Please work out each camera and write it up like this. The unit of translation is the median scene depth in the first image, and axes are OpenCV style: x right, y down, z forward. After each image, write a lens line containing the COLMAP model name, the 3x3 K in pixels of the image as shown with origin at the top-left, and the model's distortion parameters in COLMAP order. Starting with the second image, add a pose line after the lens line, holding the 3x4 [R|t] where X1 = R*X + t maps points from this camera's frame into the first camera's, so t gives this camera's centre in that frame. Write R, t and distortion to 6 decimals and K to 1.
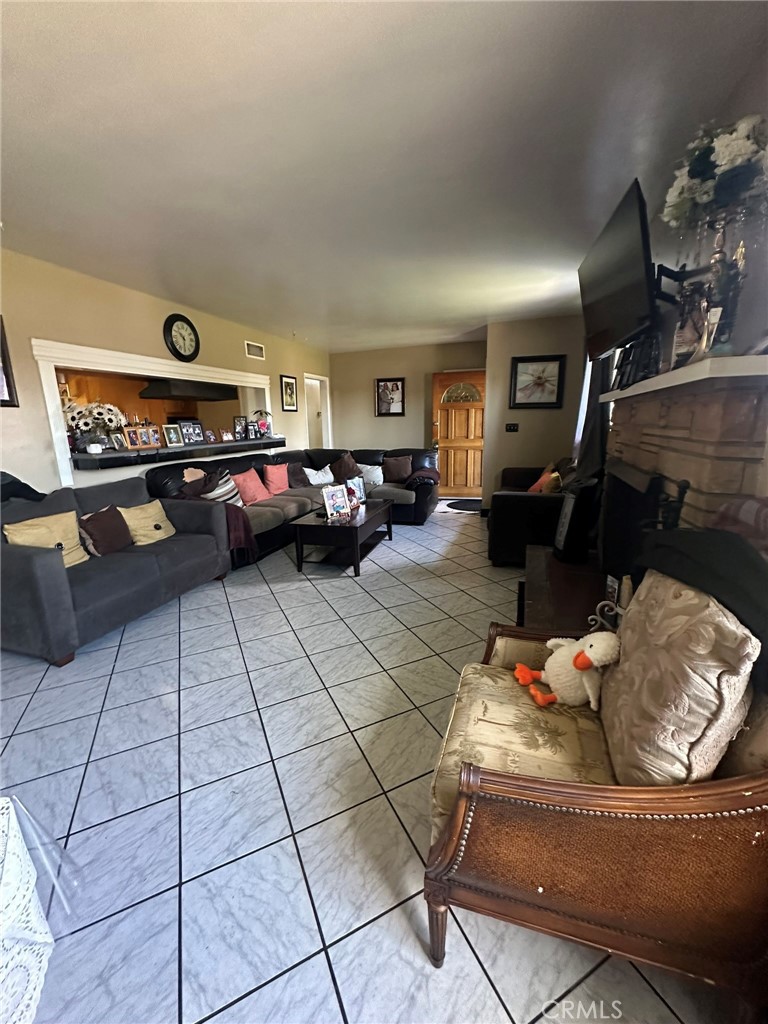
lens RADIAL K [[409.9, 0, 384.0], [0, 409.9, 512.0], [0, 0, 1]] dist [-0.017557, -0.000074]
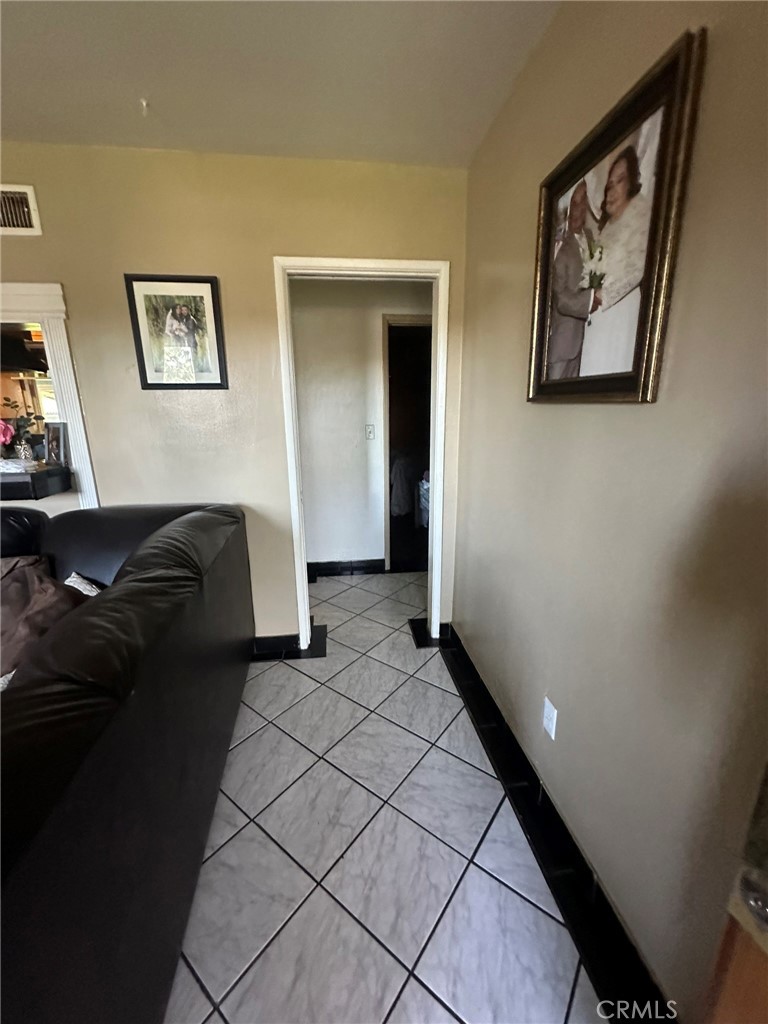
lens RADIAL K [[409.9, 0, 384.0], [0, 409.9, 512.0], [0, 0, 1]] dist [-0.017557, -0.000074]
pose [[0.444850, 0.236224, -0.863890, 0.136454], [-0.186724, 0.967854, 0.168500, -0.214941], [0.875924, 0.086352, 0.474659, 0.906033]]
